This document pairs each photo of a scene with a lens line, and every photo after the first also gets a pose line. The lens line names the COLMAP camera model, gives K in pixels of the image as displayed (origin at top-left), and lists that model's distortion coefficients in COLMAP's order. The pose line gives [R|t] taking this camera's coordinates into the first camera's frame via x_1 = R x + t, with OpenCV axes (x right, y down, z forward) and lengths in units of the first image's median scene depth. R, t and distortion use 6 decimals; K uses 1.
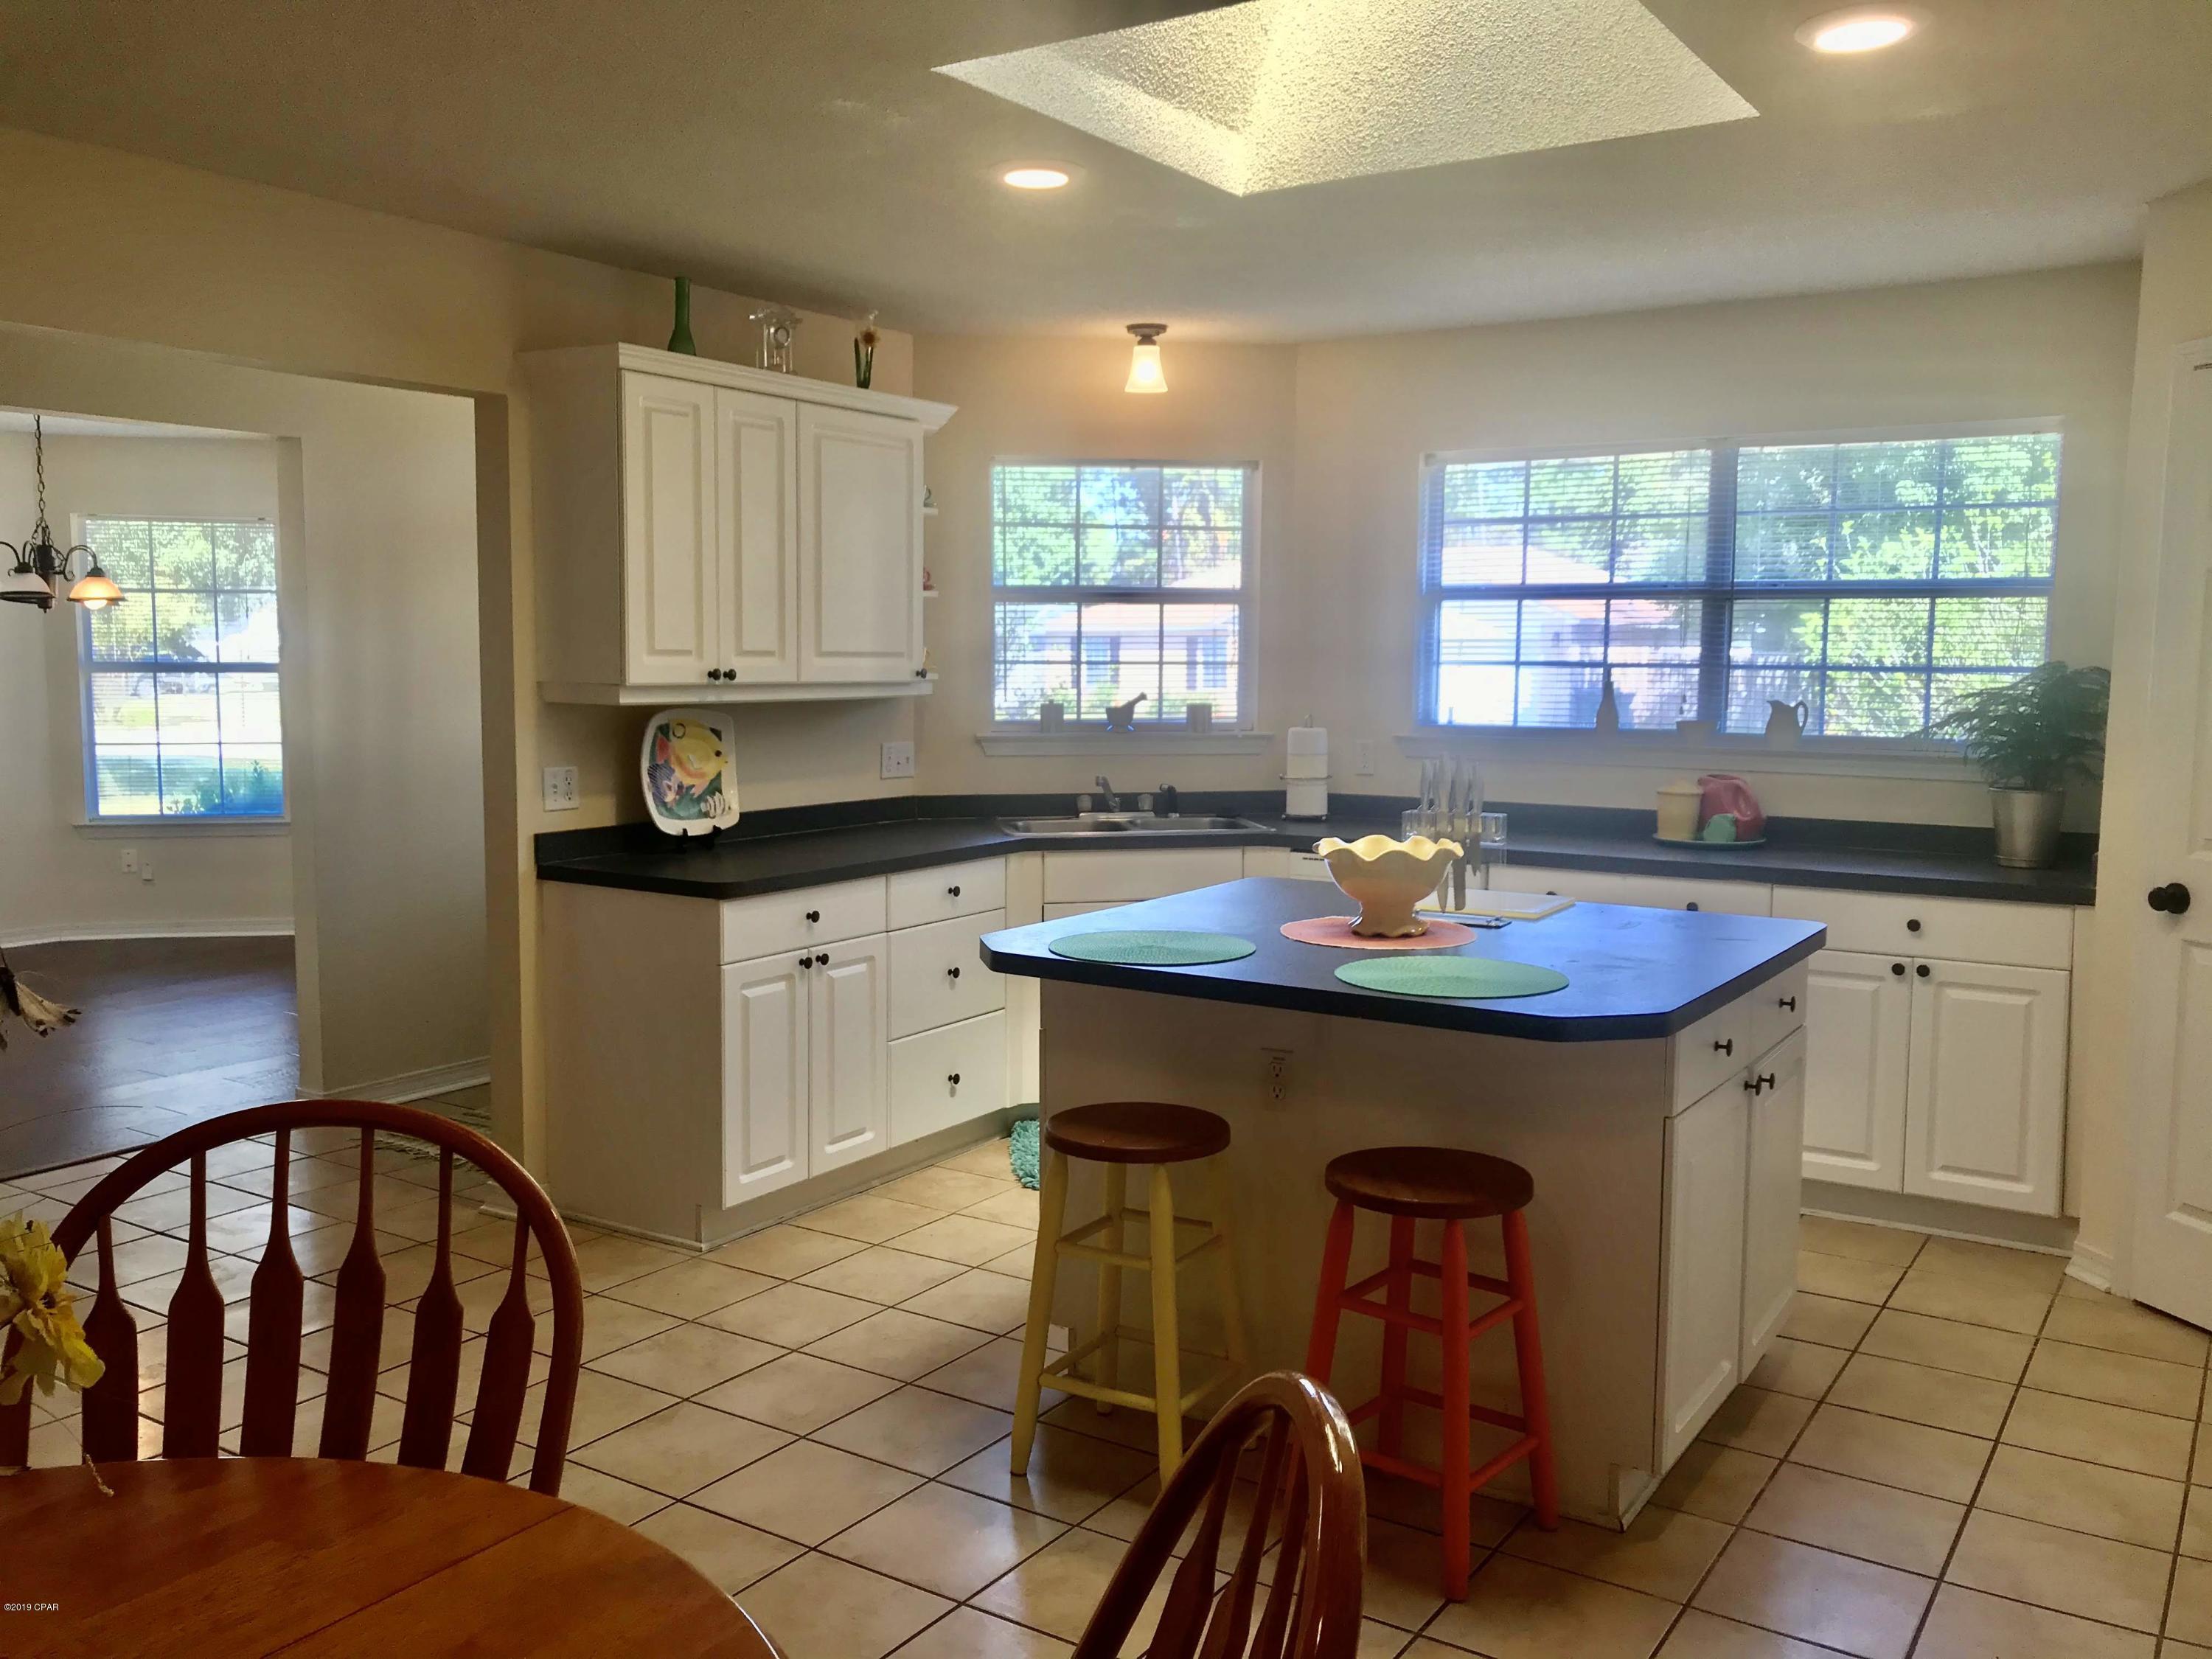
lens RADIAL K [[1825.0, 0, 1105.8], [0, 1825.0, 821.8], [0, 0, 1]] dist [0.034304, -0.006178]
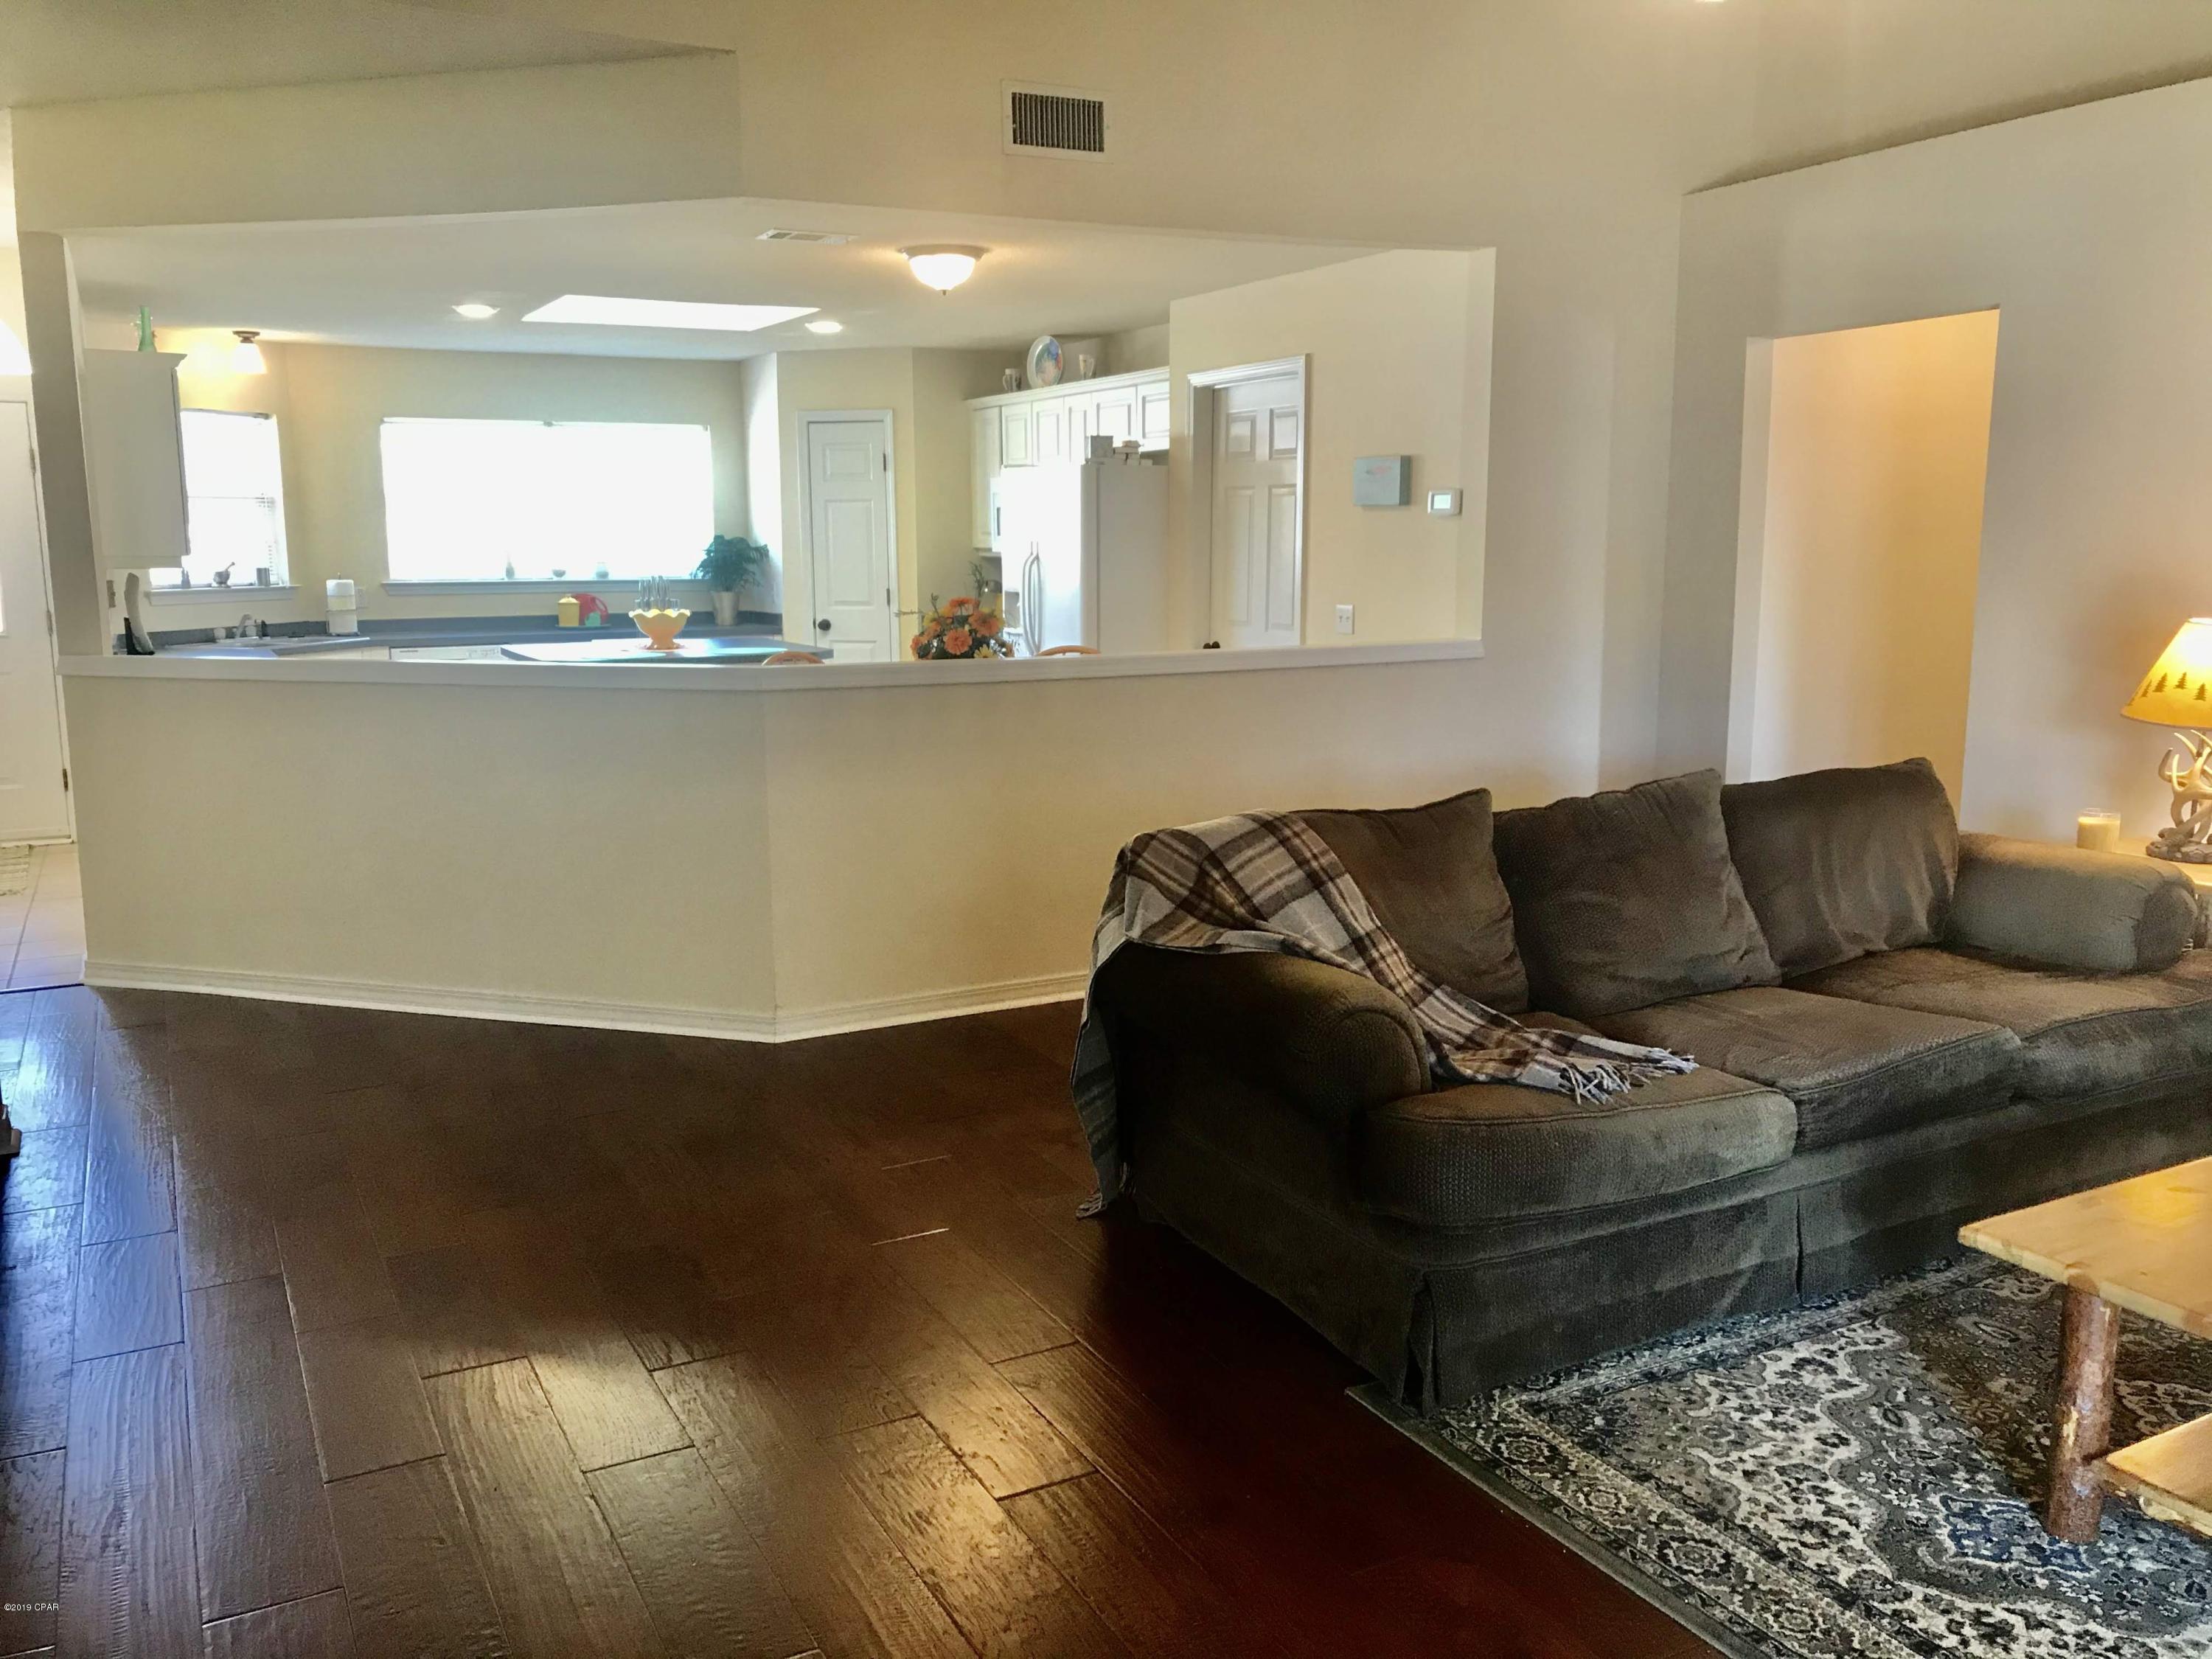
lens RADIAL K [[1825.0, 0, 1110.8], [0, 1825.0, 808.4], [0, 0, 1]] dist [0.034304, -0.006178]
pose [[0.493443, -0.142815, 0.857973, -1.155053], [0.089048, 0.989539, 0.113502, 0.031256], [-0.865208, 0.020394, 0.500998, -0.513863]]
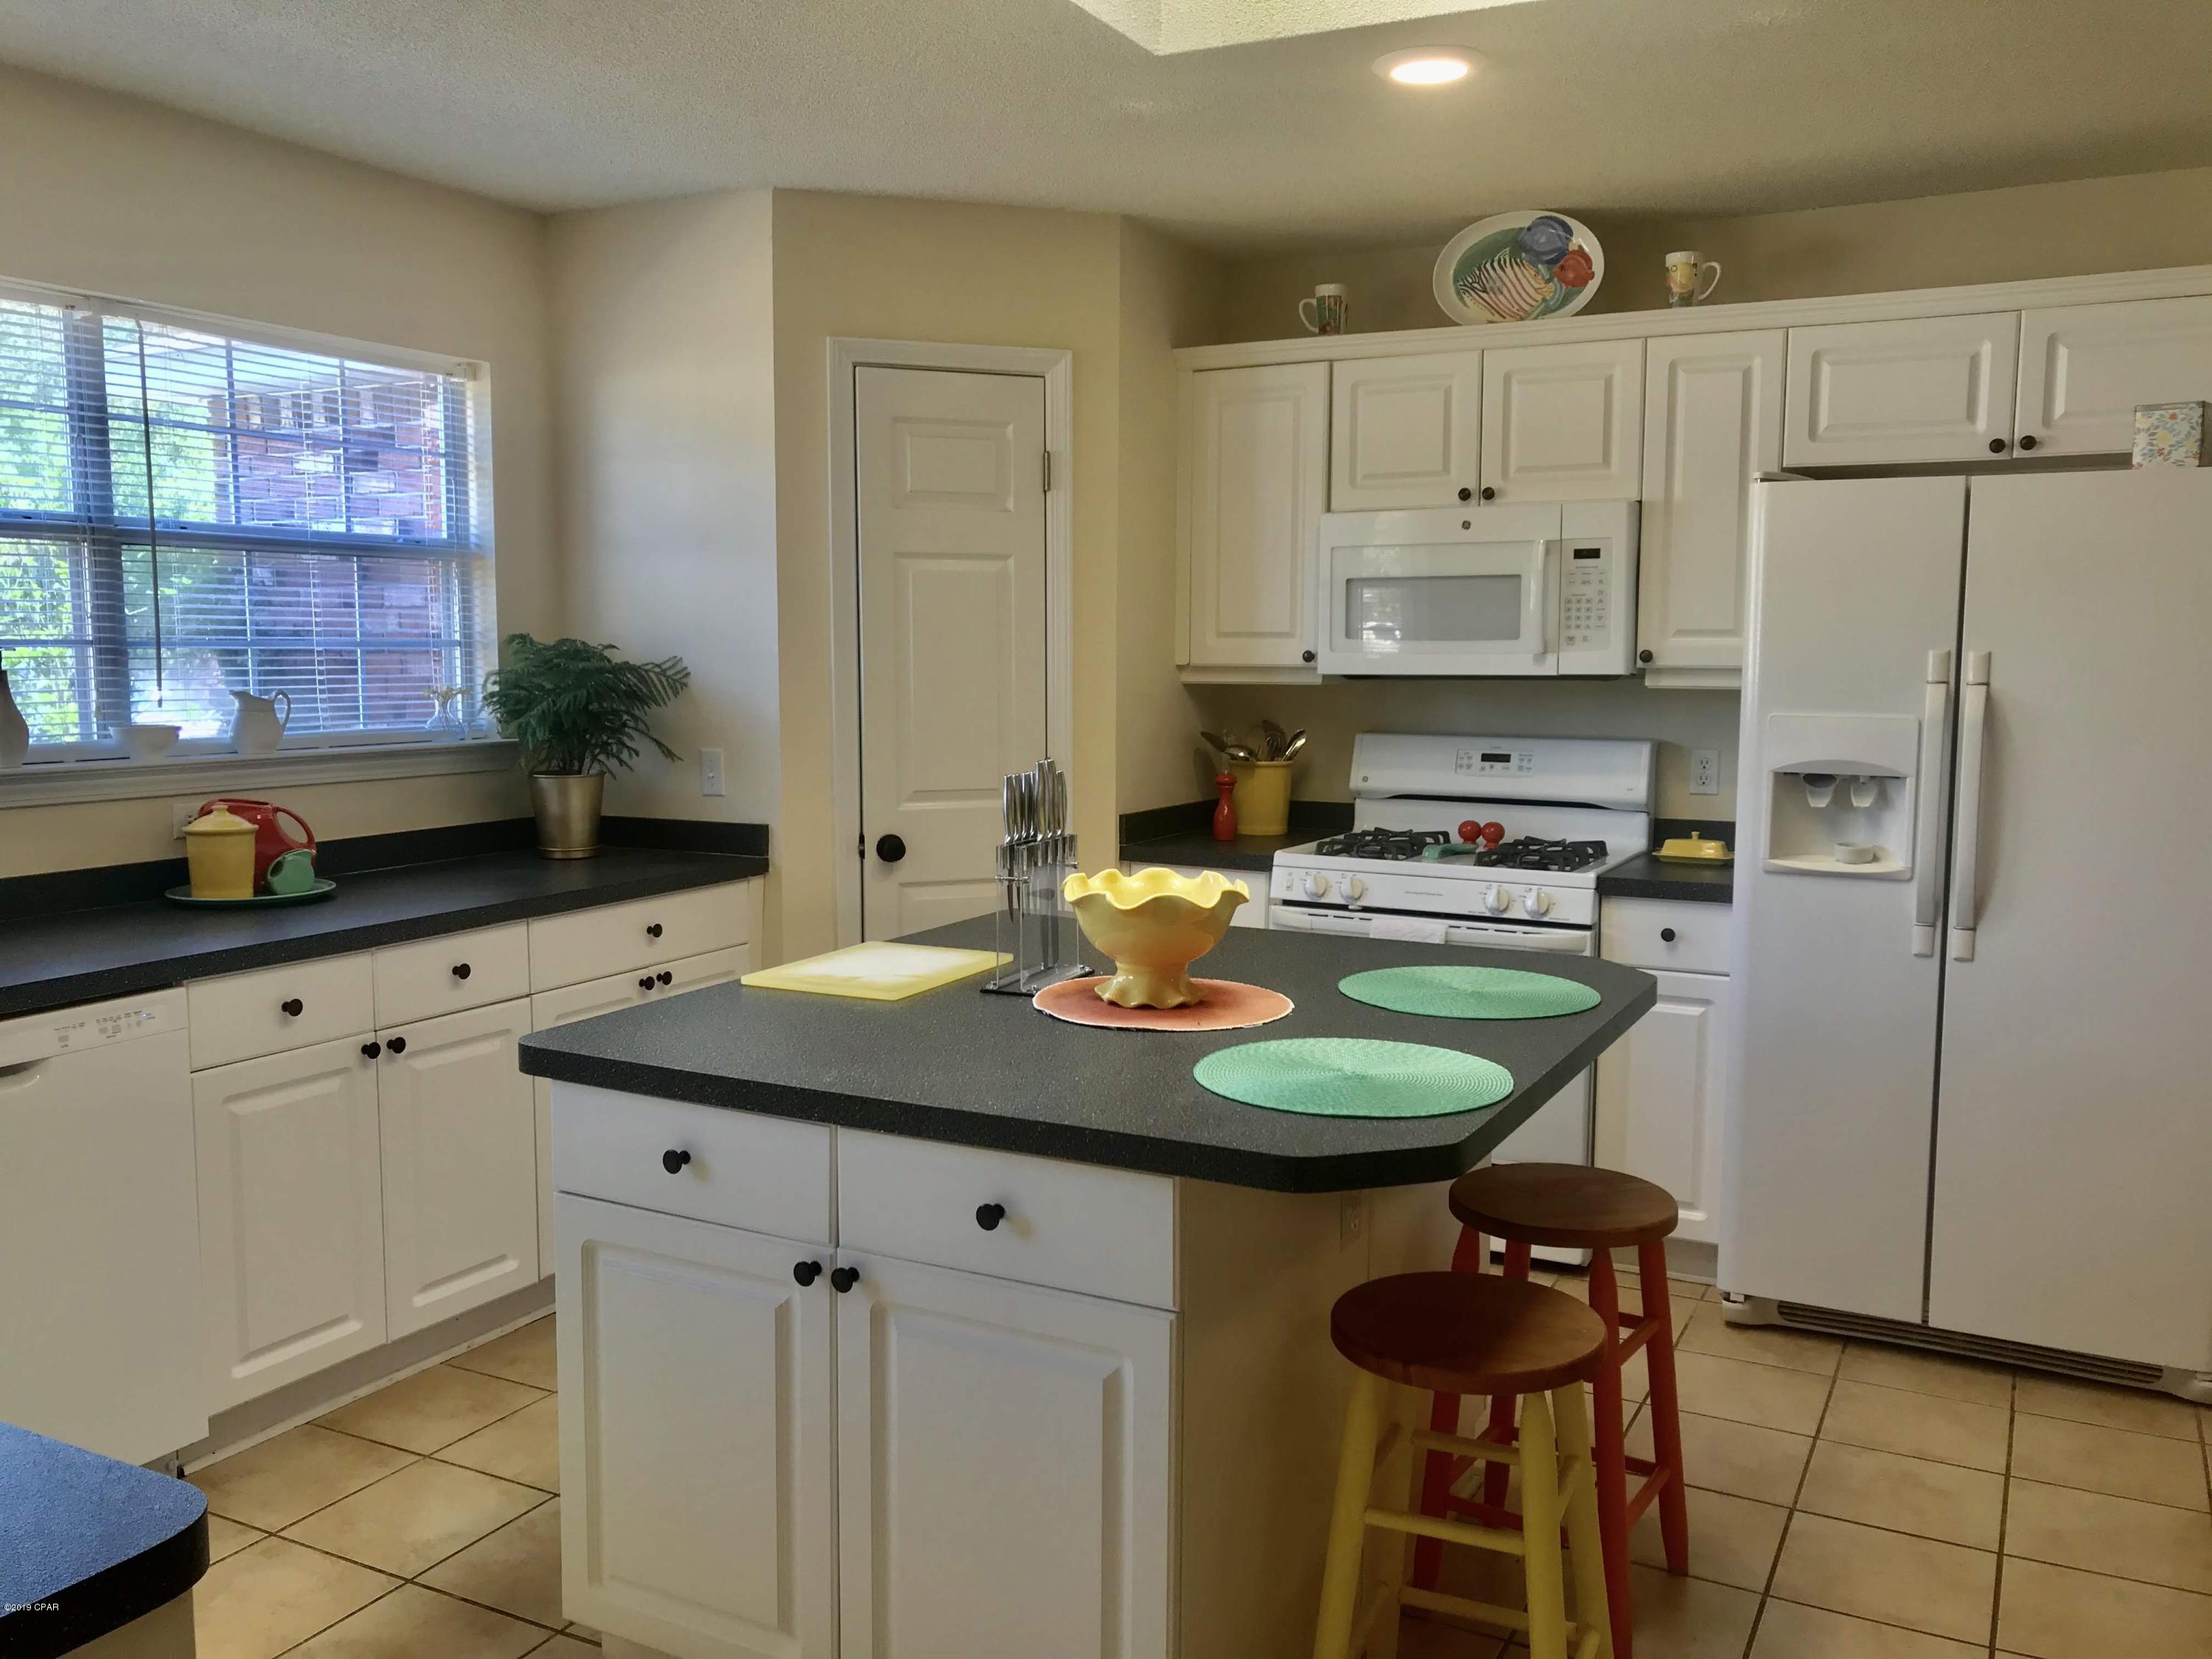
lens RADIAL K [[1825.0, 0, 1100.8], [0, 1825.0, 822.2], [0, 0, 1]] dist [0.034304, -0.006178]
pose [[-0.097449, -0.111855, 0.988935, -0.399294], [0.086571, 0.988945, 0.120387, -0.073841], [-0.991468, 0.097345, -0.086688, 0.744170]]
